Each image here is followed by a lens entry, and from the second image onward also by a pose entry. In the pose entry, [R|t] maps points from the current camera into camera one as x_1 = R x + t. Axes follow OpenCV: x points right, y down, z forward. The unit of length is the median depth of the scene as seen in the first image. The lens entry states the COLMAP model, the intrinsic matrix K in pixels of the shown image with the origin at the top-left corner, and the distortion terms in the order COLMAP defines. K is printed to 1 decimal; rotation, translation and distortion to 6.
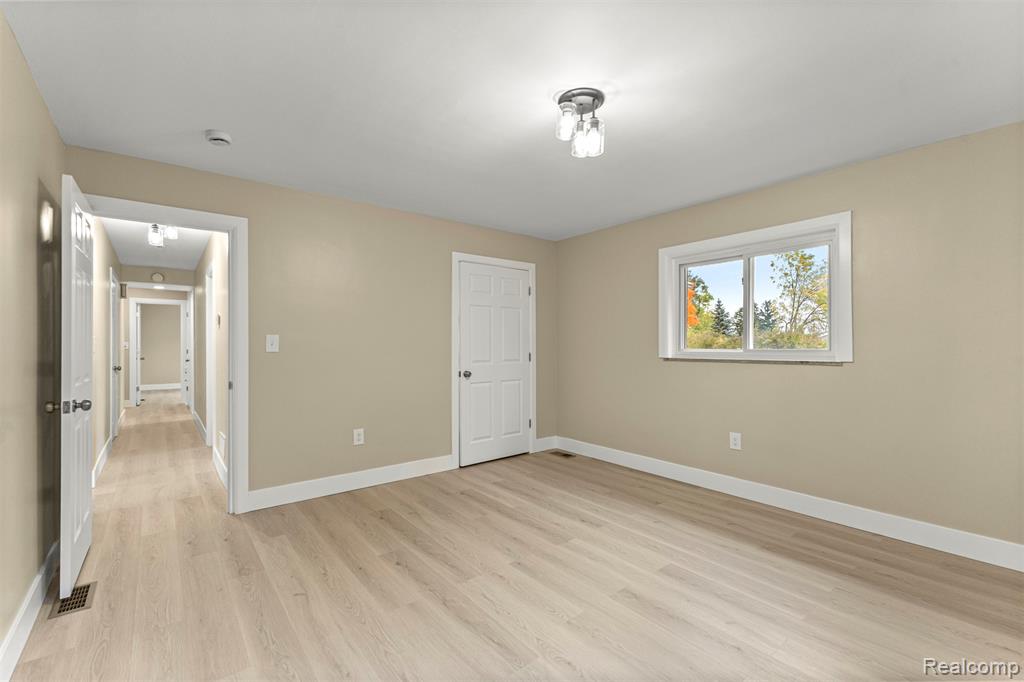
lens RADIAL K [[442.8, 0, 512.0], [0, 442.8, 341.0], [0, 0, 1]] dist [0.003237, 0.000114]
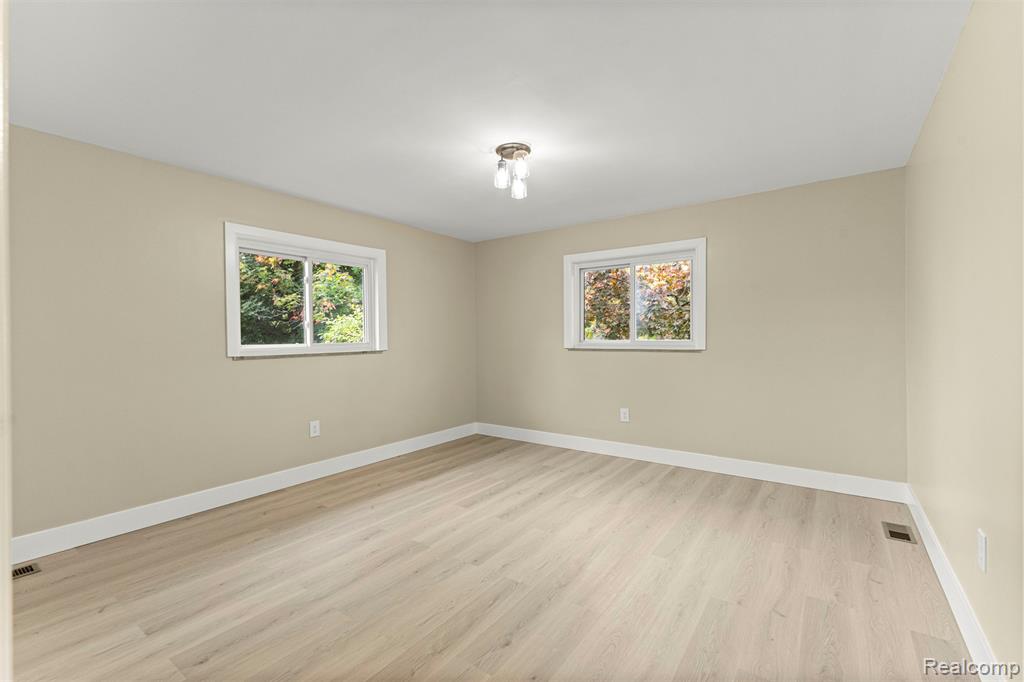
lens RADIAL K [[442.8, 0, 512.0], [0, 442.8, 341.0], [0, 0, 1]] dist [0.003237, 0.000114]
pose [[-0.271733, -0.006937, 0.962348, -0.819581], [0.005031, 0.999950, 0.008628, 0.007292], [-0.962360, 0.007186, -0.271684, 1.027961]]
